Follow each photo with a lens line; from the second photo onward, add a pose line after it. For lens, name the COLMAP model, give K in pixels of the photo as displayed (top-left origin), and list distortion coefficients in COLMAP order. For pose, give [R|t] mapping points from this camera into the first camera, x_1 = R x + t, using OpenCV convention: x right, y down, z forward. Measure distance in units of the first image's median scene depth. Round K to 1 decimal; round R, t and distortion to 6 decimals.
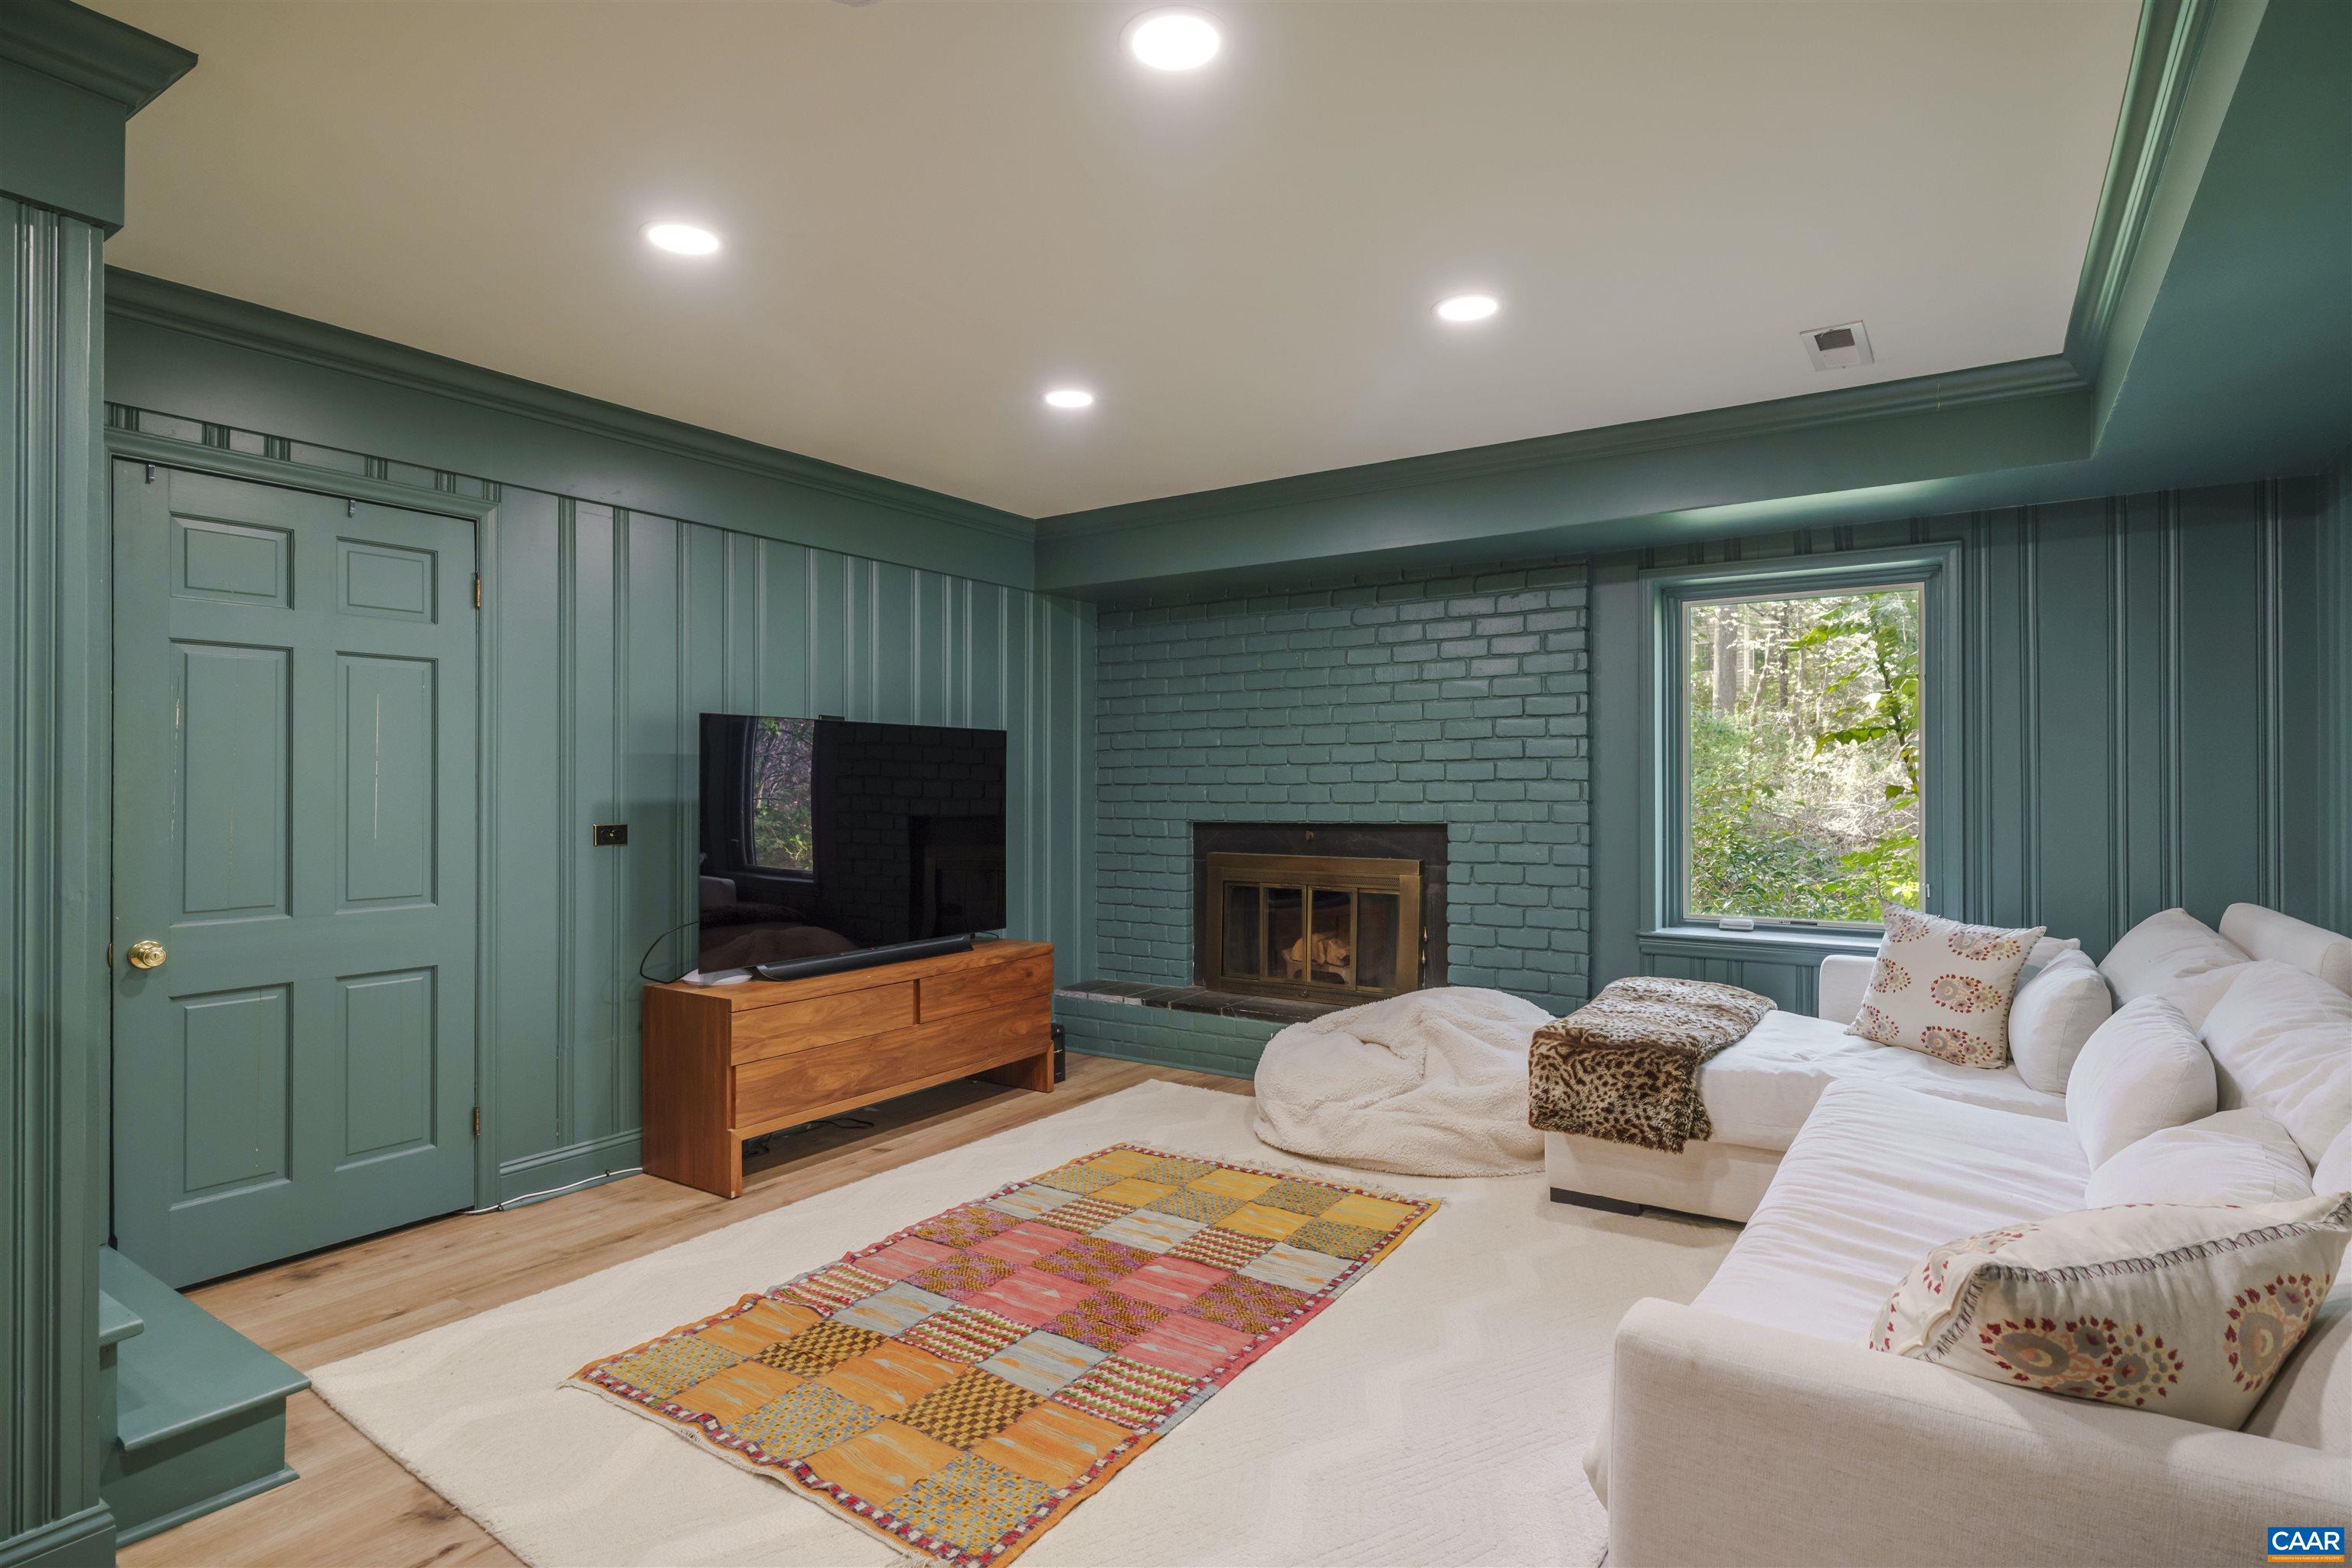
lens RADIAL K [[1236.0, 0, 1166.1], [0, 1236.0, 776.6], [0, 0, 1]] dist [-0.002512, -0.000110]
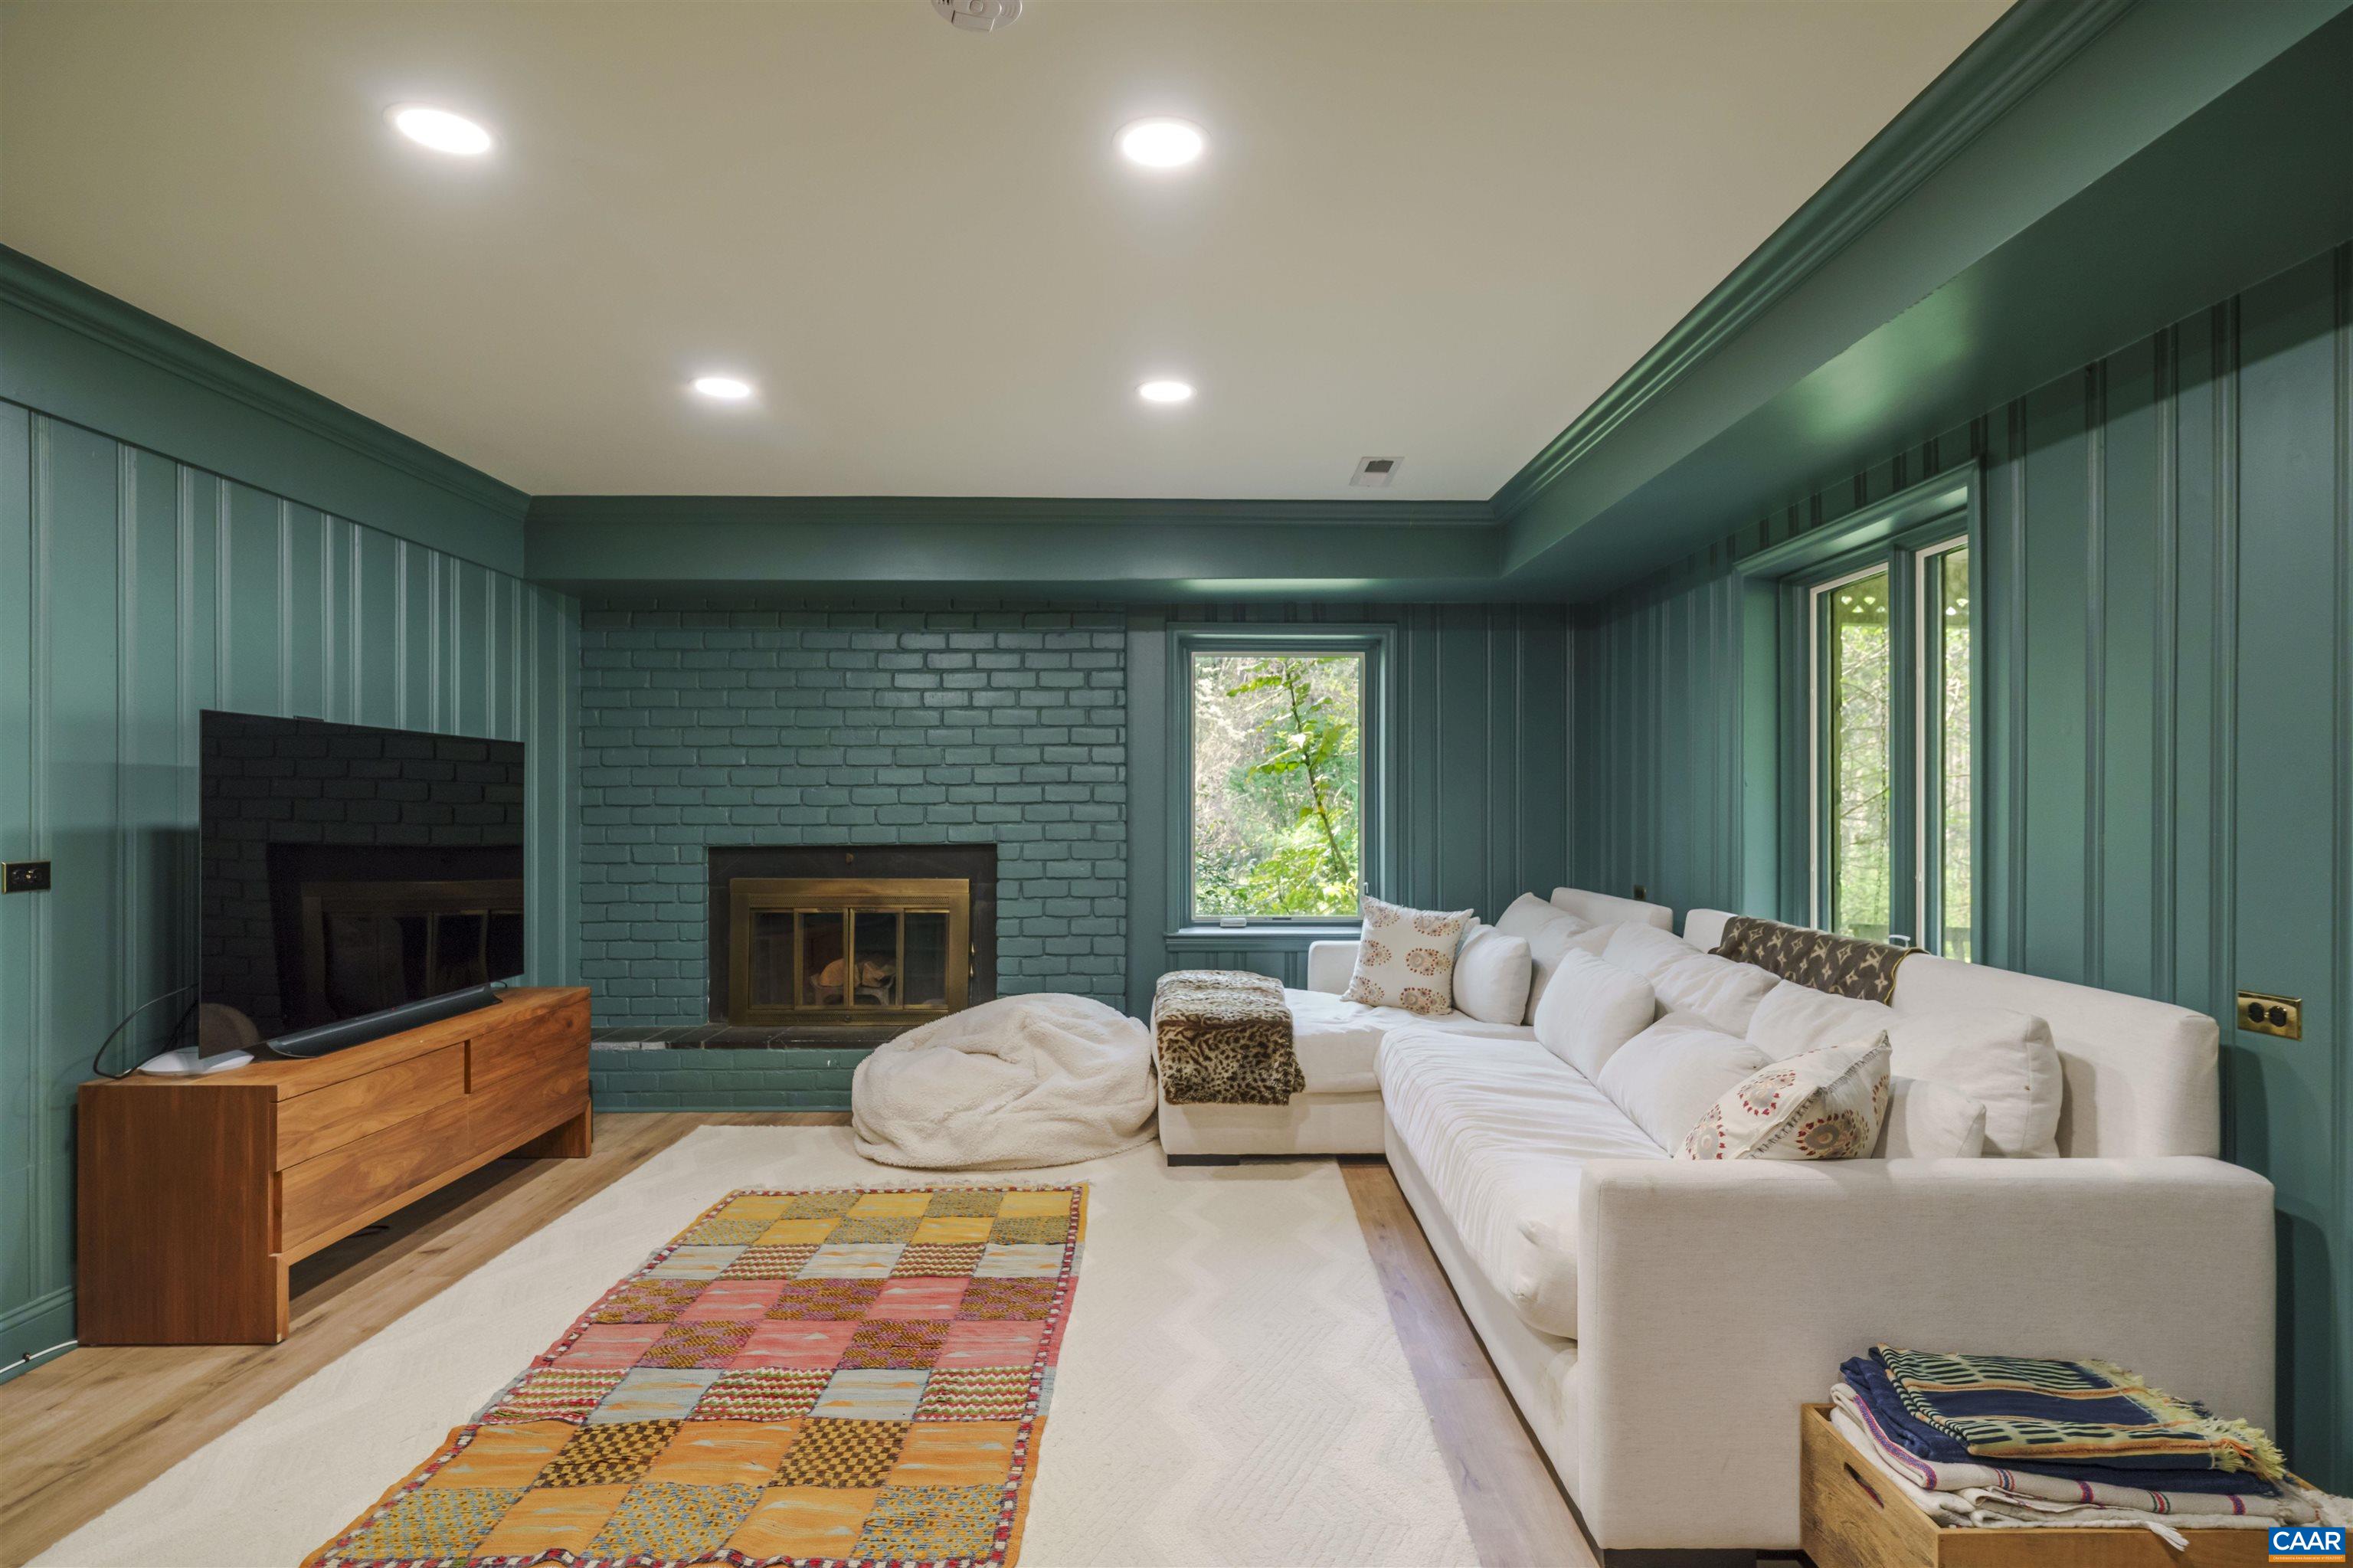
lens RADIAL K [[1236.6, 0, 1237.2], [0, 1236.6, 809.7], [0, 0, 1]] dist [-0.002512, -0.000110]
pose [[0.806987, -0.000146, 0.590569, -0.312341], [-0.005492, 0.999955, 0.007753, -0.000227], [-0.590543, -0.009500, 0.806950, 0.027961]]
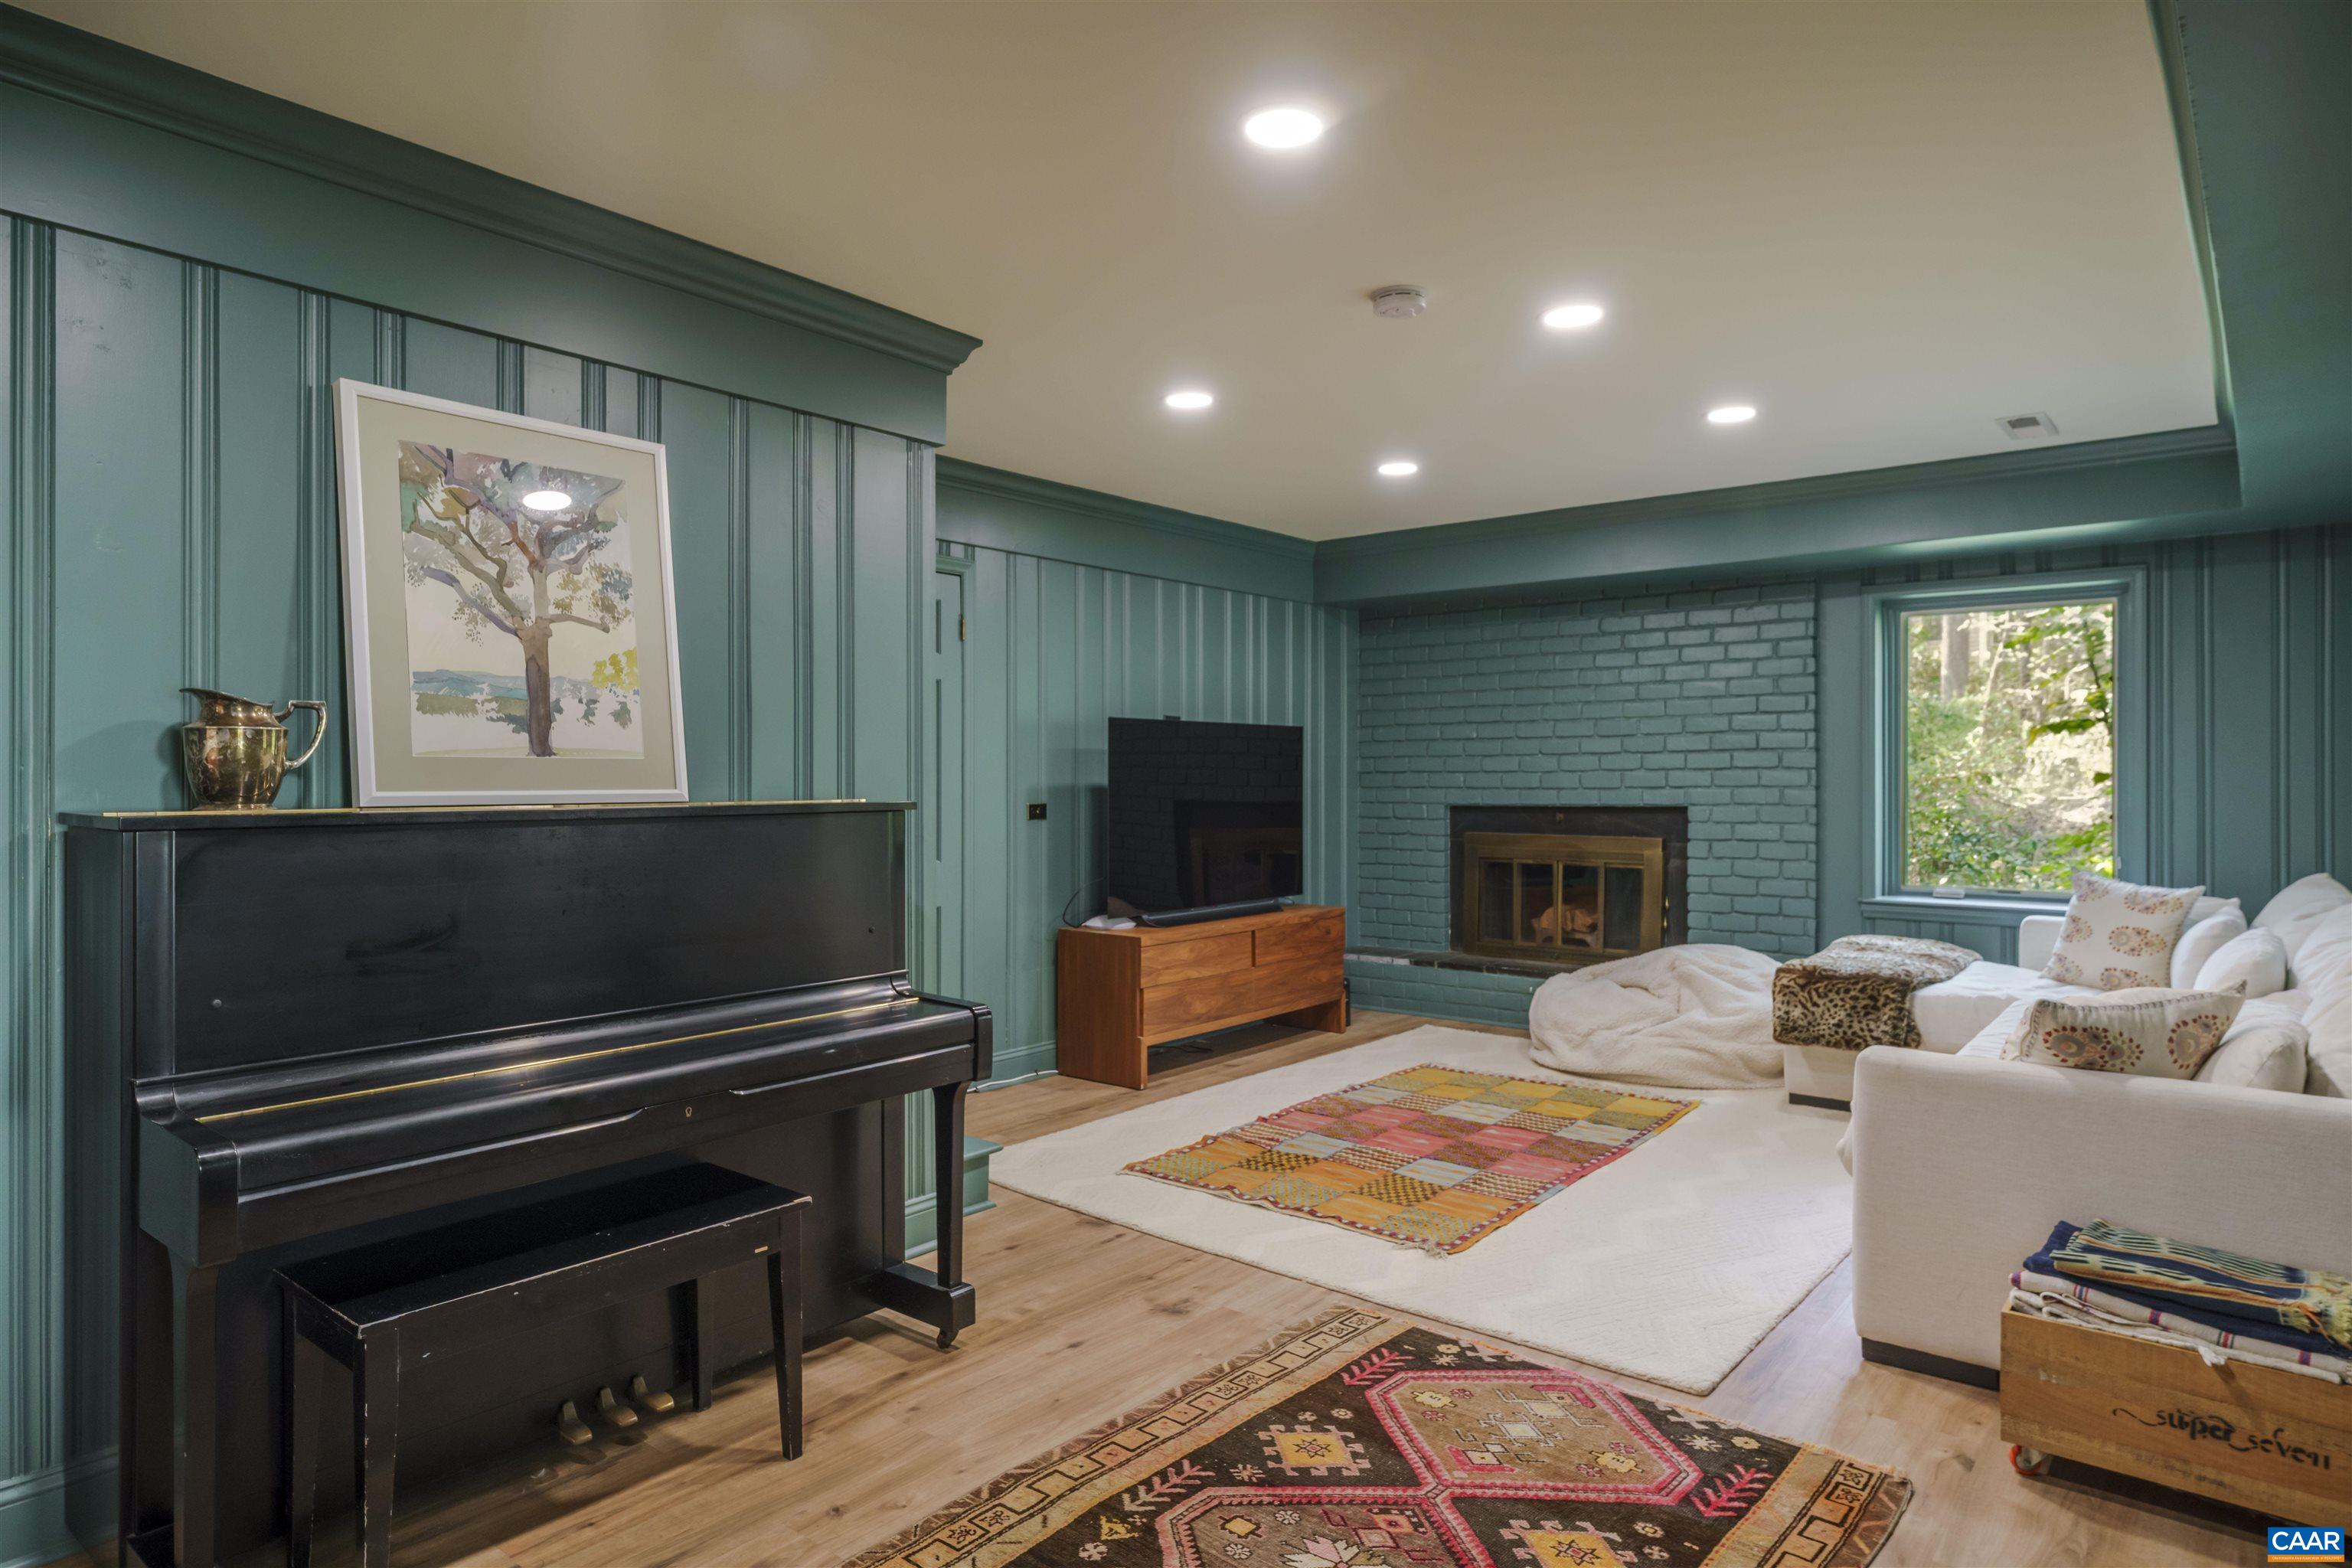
lens RADIAL K [[1419.9, 0, 1167.3], [0, 1419.9, 774.0], [0, 0, 1]] dist [0.000709, -0.005981]
pose [[0.996470, -0.000886, -0.083941, -0.191512], [0.001501, 0.999973, 0.007255, -0.002756], [0.083932, -0.007355, 0.996444, -0.474278]]
